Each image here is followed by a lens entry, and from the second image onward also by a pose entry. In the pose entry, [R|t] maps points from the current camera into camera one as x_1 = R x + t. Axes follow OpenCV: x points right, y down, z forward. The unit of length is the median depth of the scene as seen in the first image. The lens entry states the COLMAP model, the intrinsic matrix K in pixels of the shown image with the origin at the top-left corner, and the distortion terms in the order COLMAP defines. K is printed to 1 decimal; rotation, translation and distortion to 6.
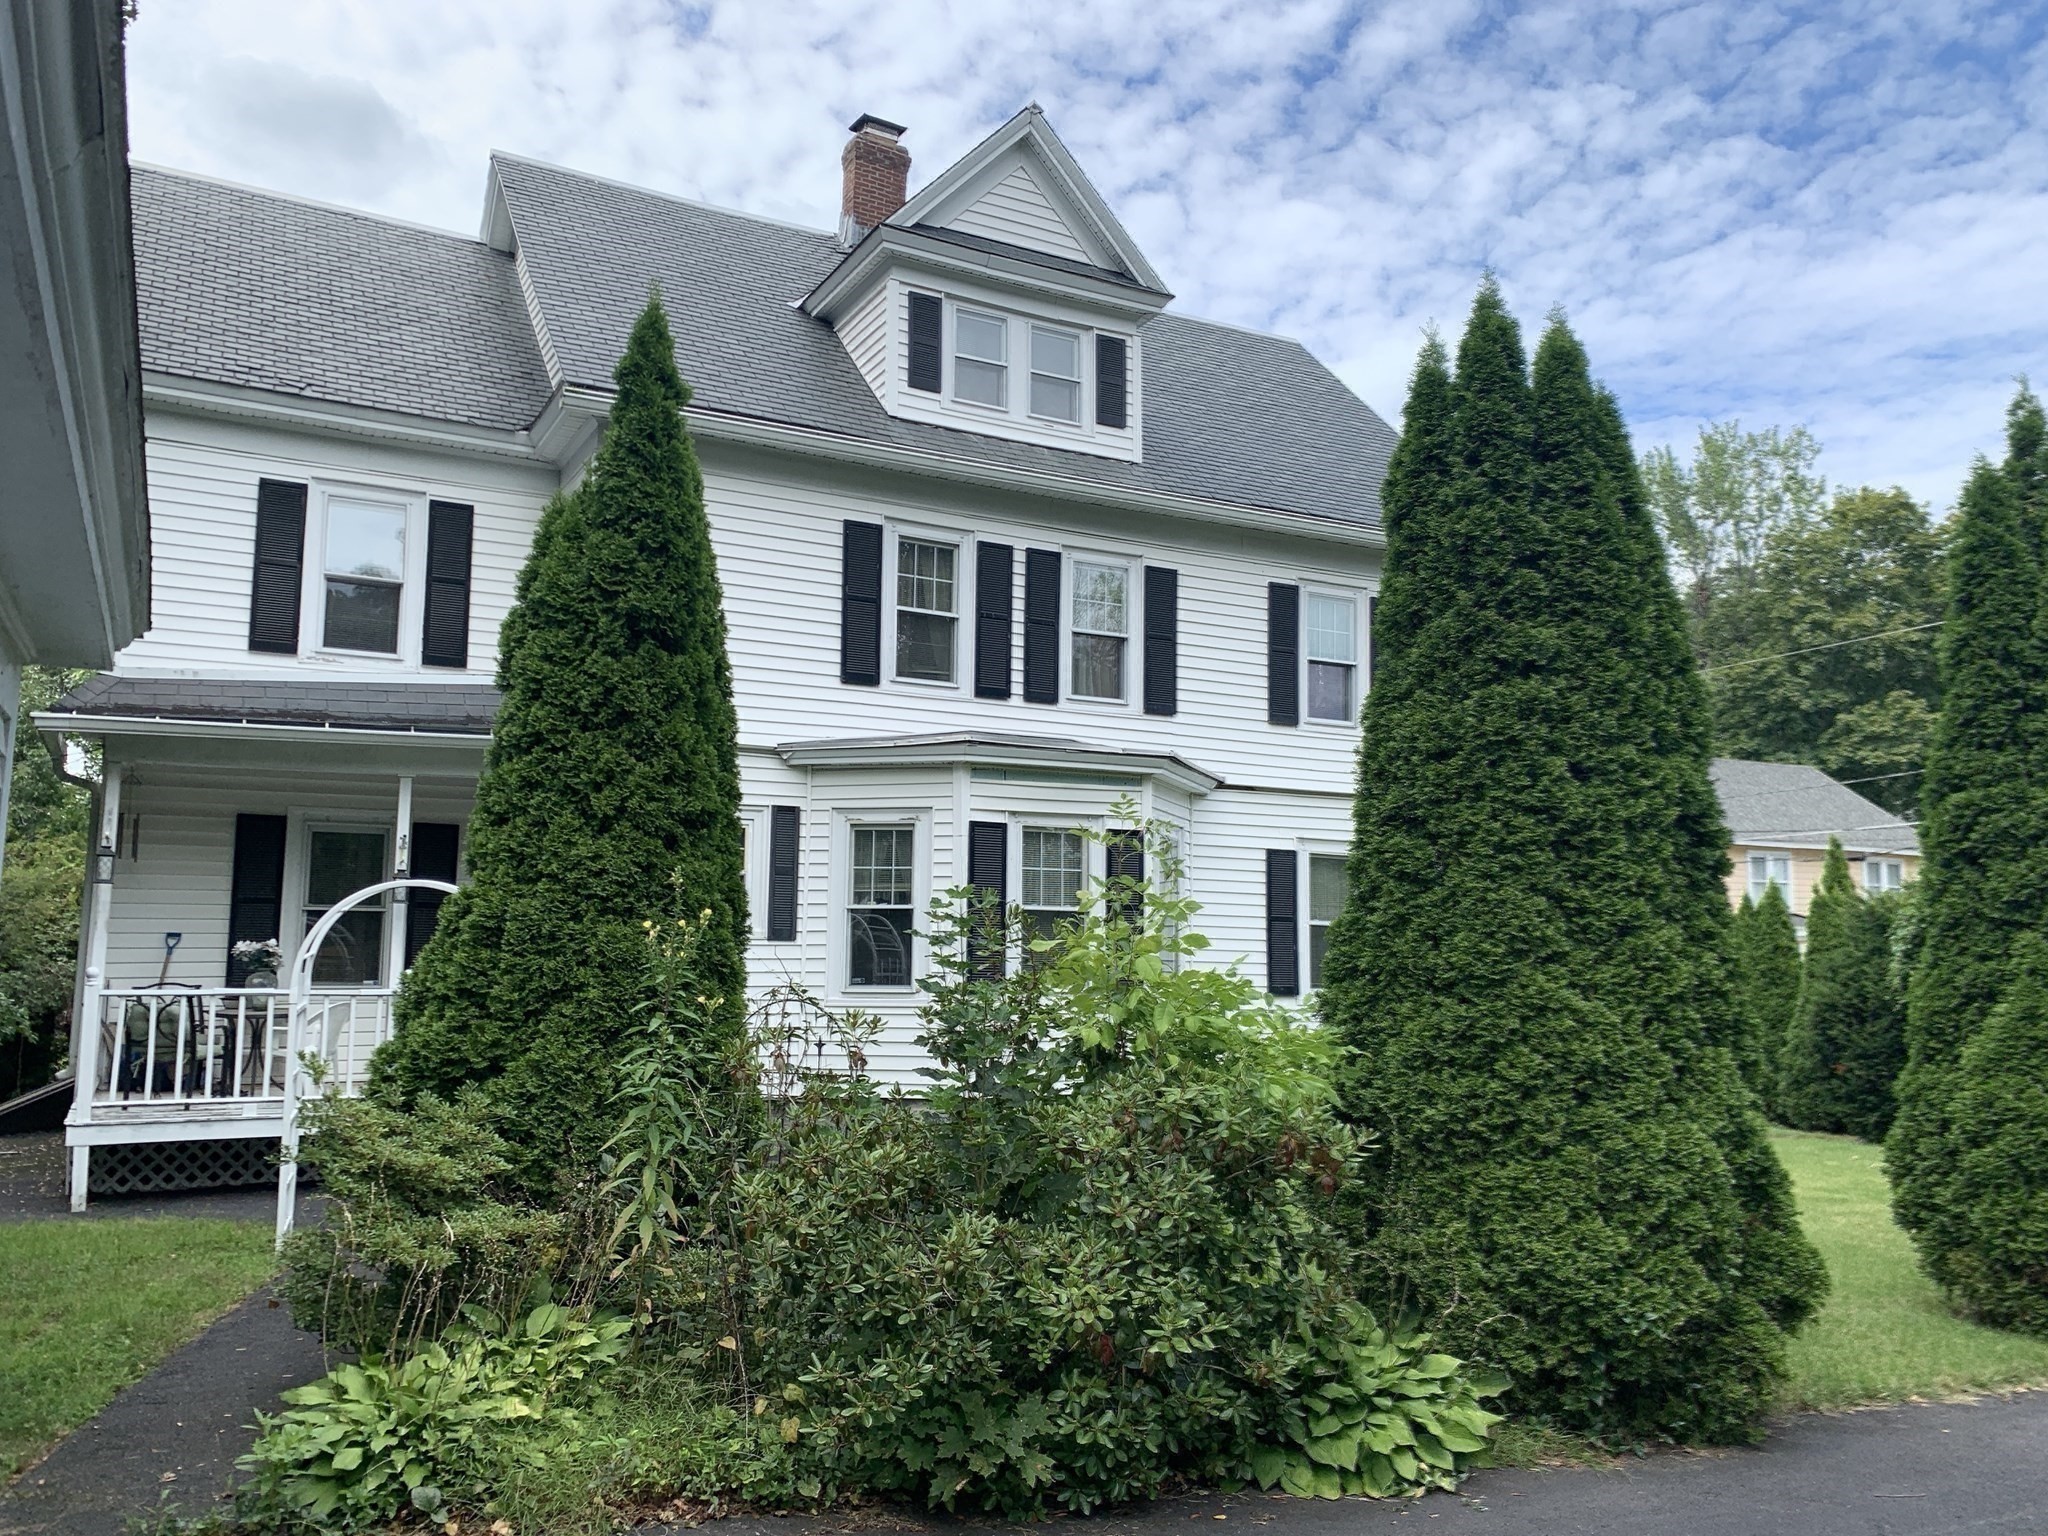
lens RADIAL K [[1545.3, 0, 1023.0], [0, 1545.3, 752.0], [0, 0, 1]] dist [0.035040, -0.037604]
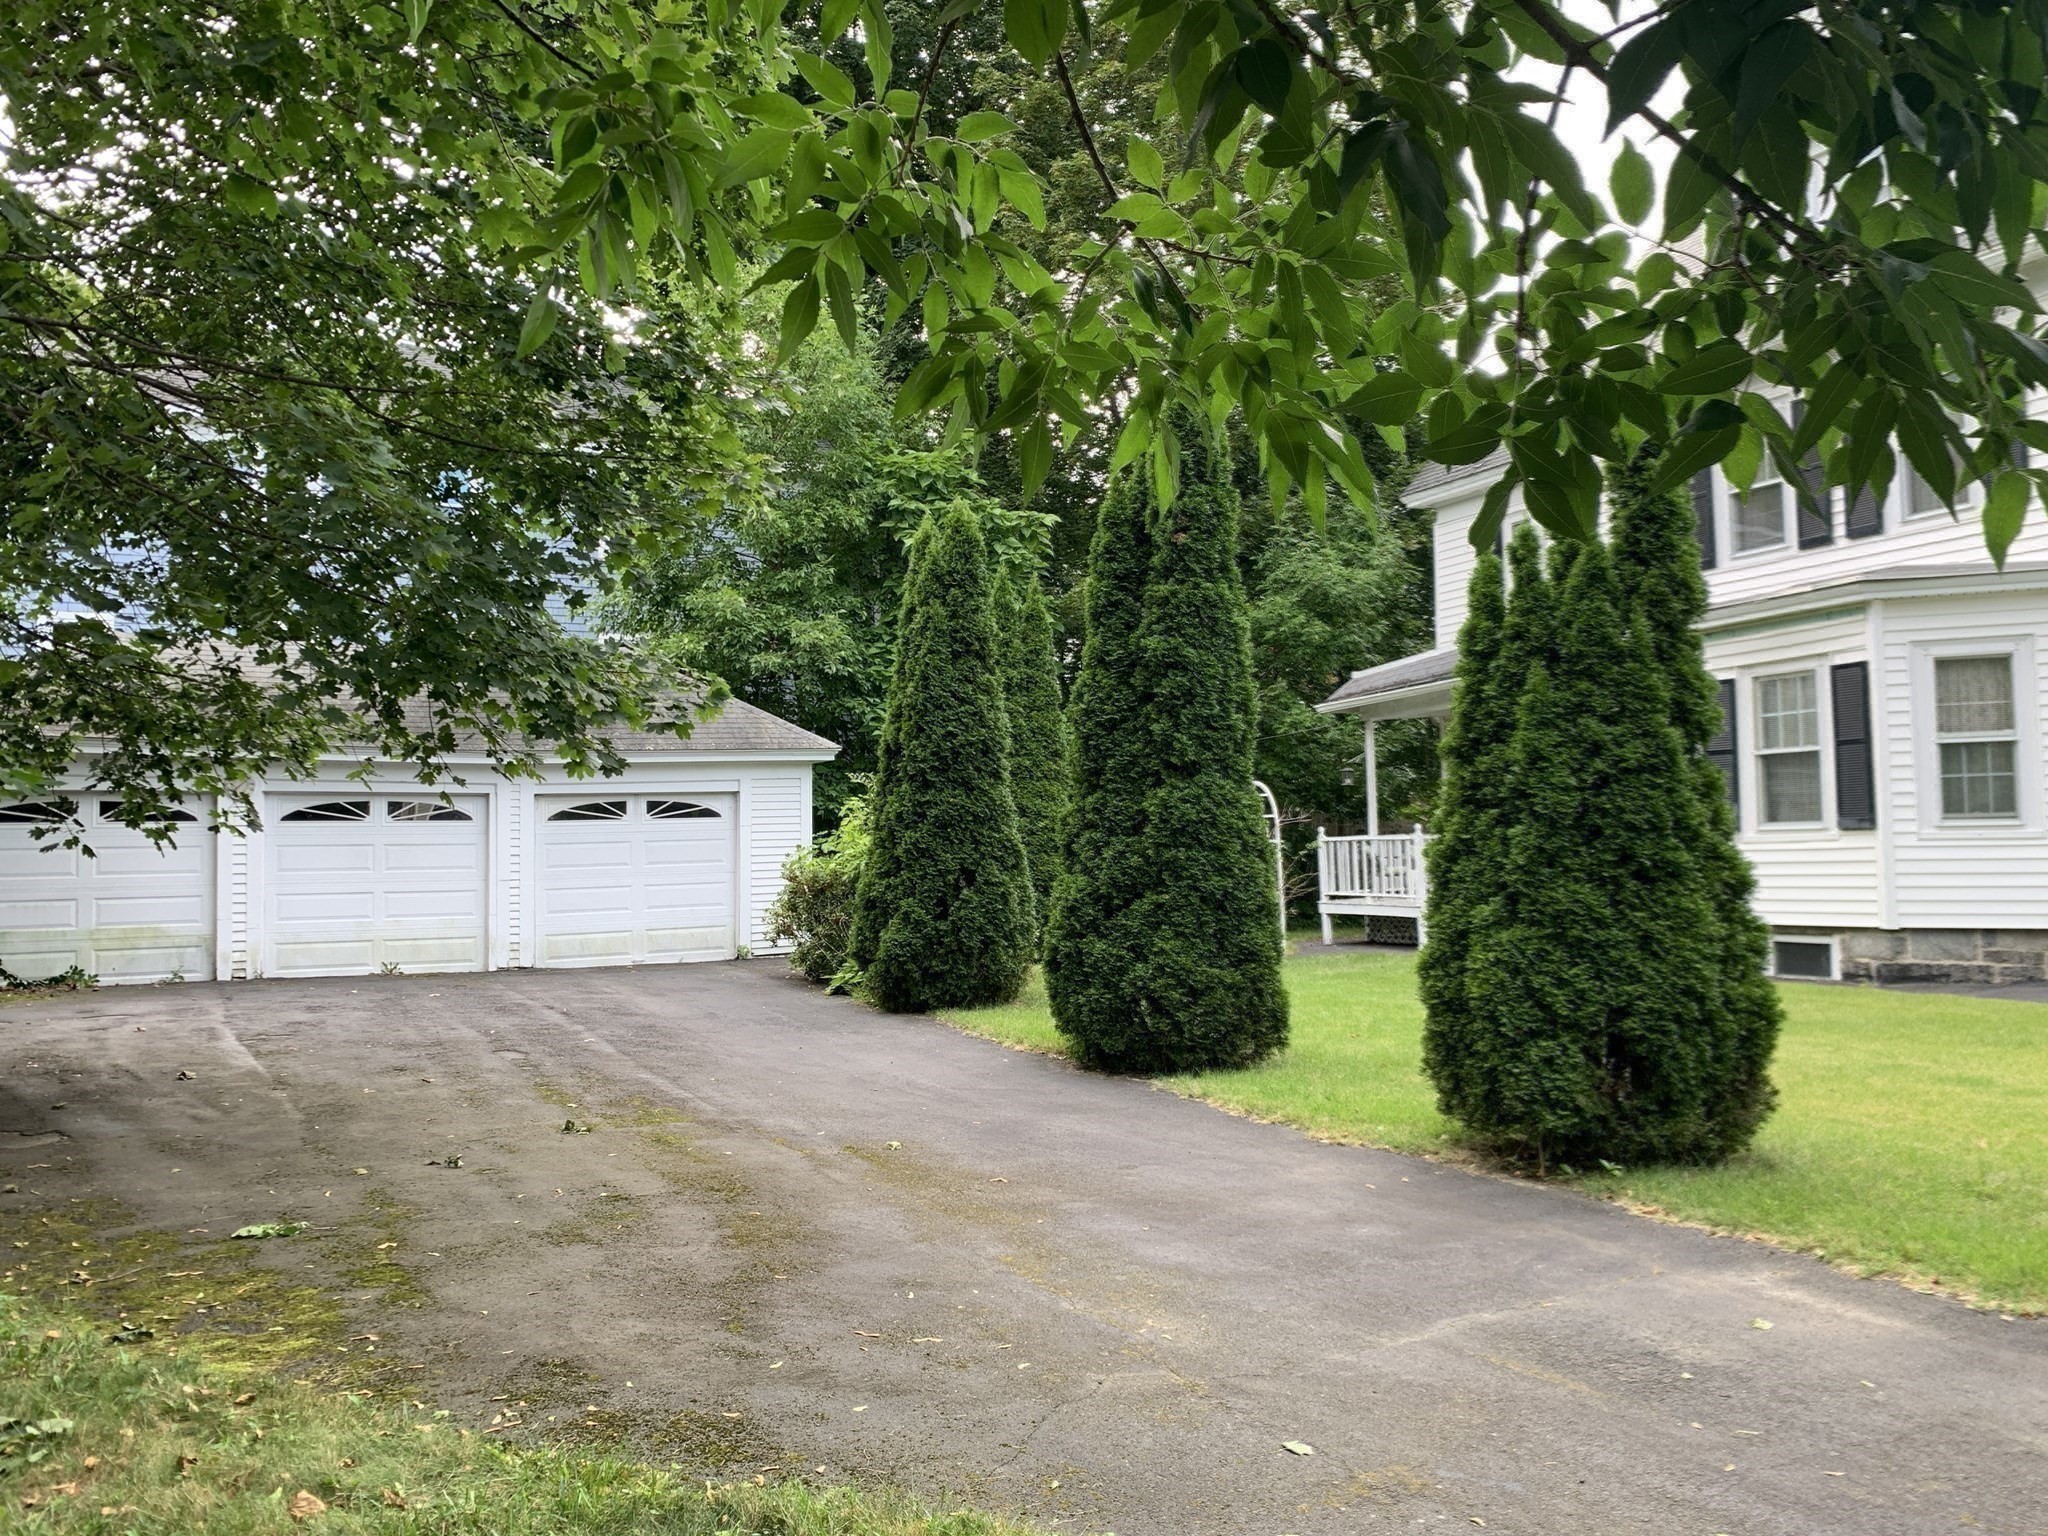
lens RADIAL K [[1545.3, 0, 1013.6], [0, 1545.3, 767.2], [0, 0, 1]] dist [0.035040, -0.037604]
pose [[-0.043244, -0.076896, -0.996101, 0.967076], [0.126805, 0.988548, -0.081818, 0.119668], [0.990985, -0.129849, -0.032998, 0.458444]]
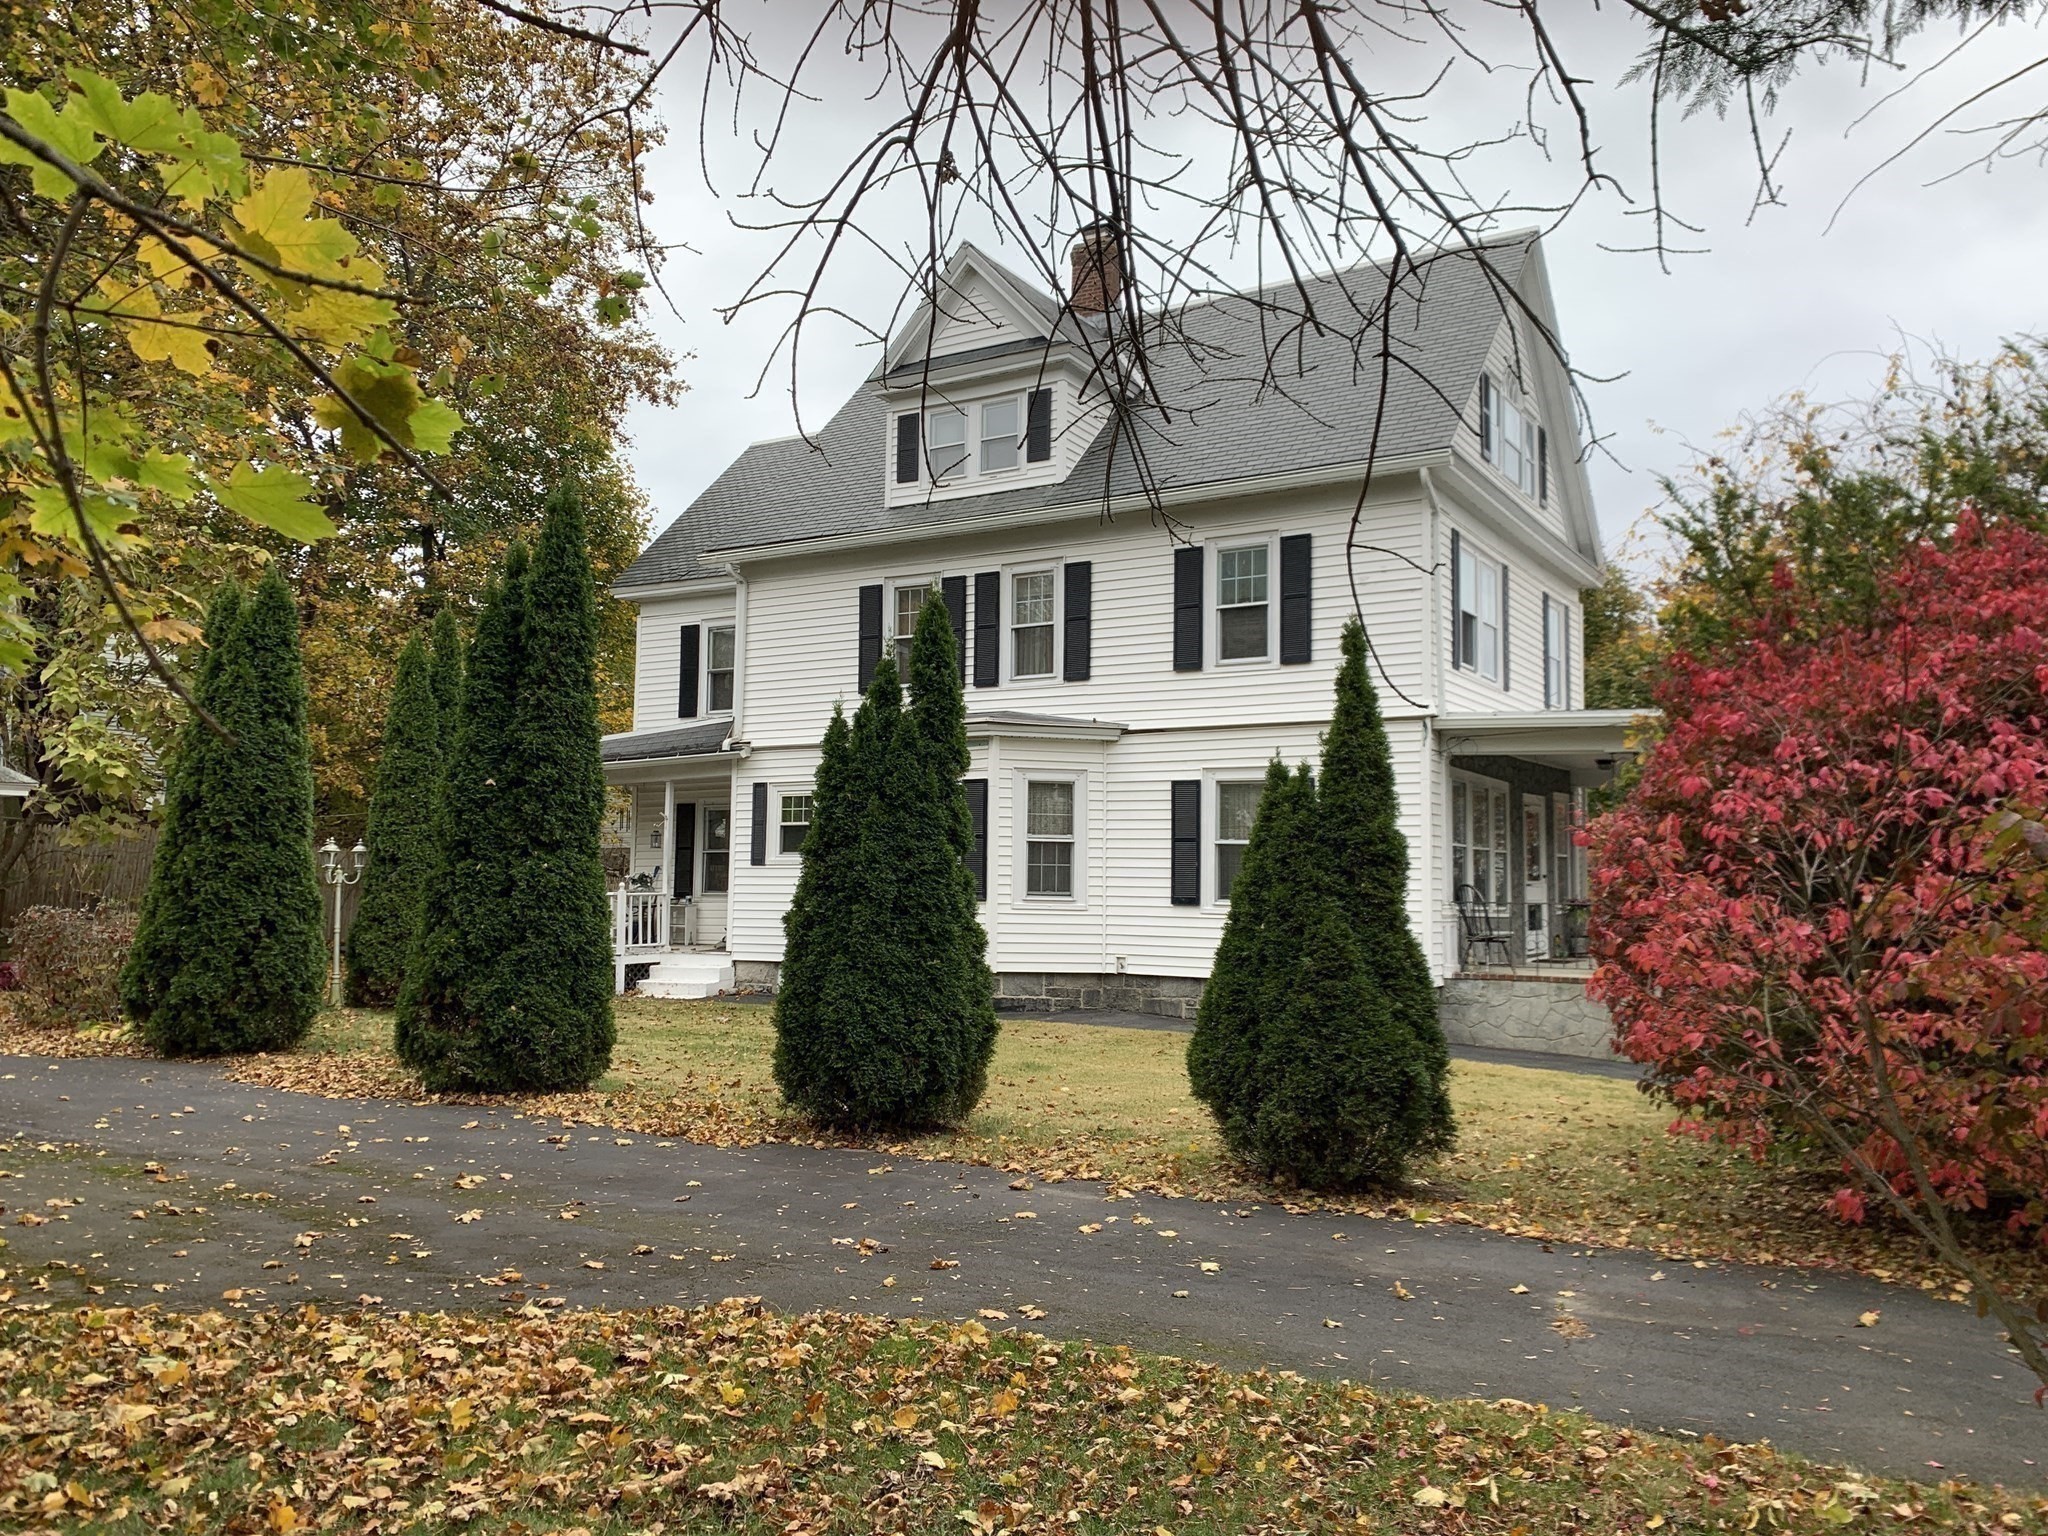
lens RADIAL K [[1545.3, 0, 1039.0], [0, 1545.3, 768.1], [0, 0, 1]] dist [0.035040, -0.037604]
pose [[0.524728, -0.086553, -0.846858, 1.117459], [0.093205, 0.994678, -0.043909, 0.097221], [0.846152, -0.055891, 0.530003, 0.310516]]
